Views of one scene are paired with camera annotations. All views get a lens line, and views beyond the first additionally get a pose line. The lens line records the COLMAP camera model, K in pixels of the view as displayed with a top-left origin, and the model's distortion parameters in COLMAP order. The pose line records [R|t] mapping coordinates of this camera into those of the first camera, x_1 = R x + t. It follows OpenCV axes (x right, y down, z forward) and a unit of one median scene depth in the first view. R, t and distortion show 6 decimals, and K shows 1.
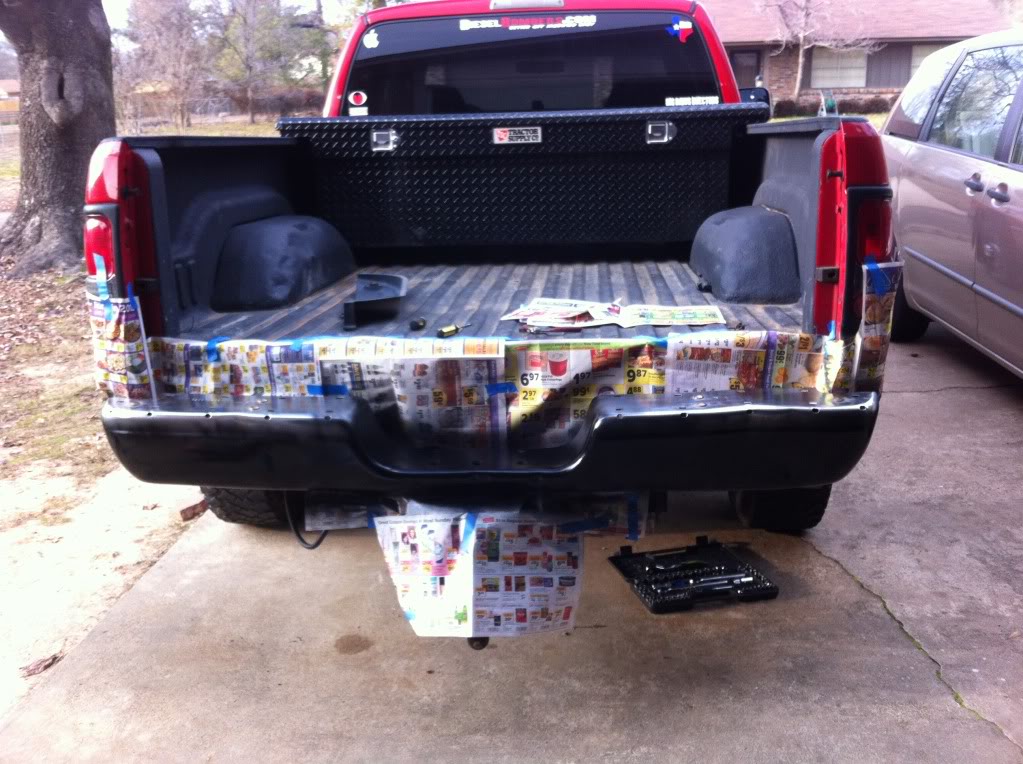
lens RADIAL K [[963.3, 0, 513.4], [0, 963.3, 372.4], [0, 0, 1]] dist [0.075284, -0.274794]
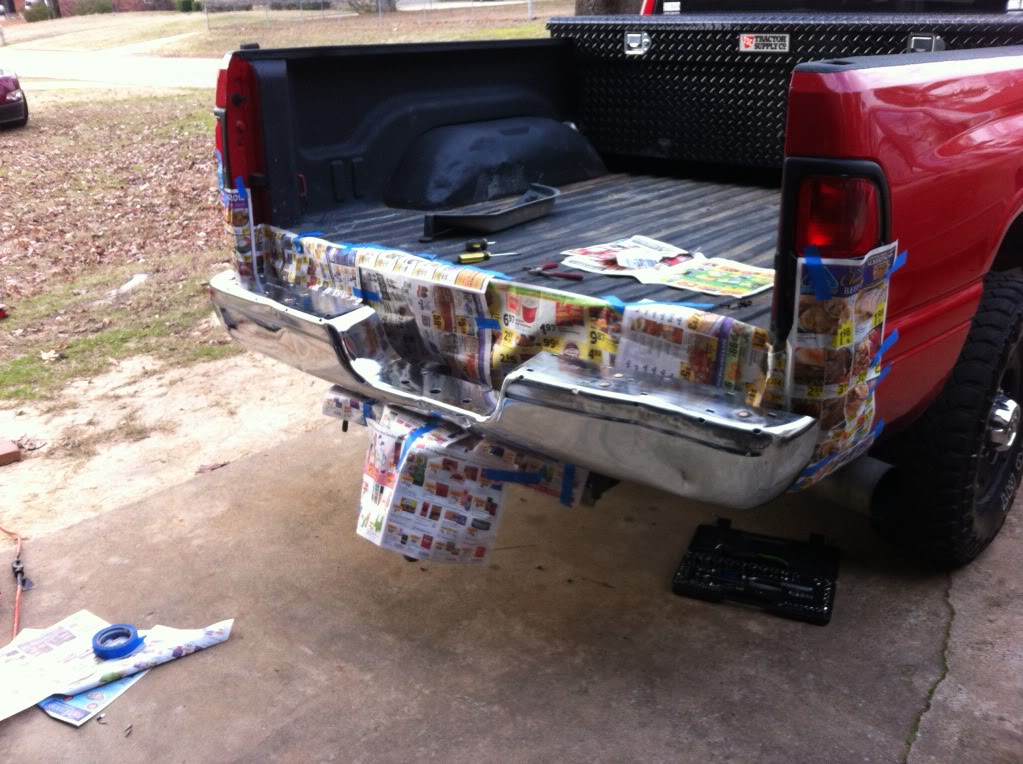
lens RADIAL K [[970.5, 0, 511.5], [0, 970.5, 382.0], [0, 0, 1]] dist [0.091257, -0.276353]
pose [[0.811542, 0.222173, -0.540406, 0.556591], [-0.147638, 0.972847, 0.178247, -0.106366], [0.565334, -0.064871, 0.822307, 0.183035]]
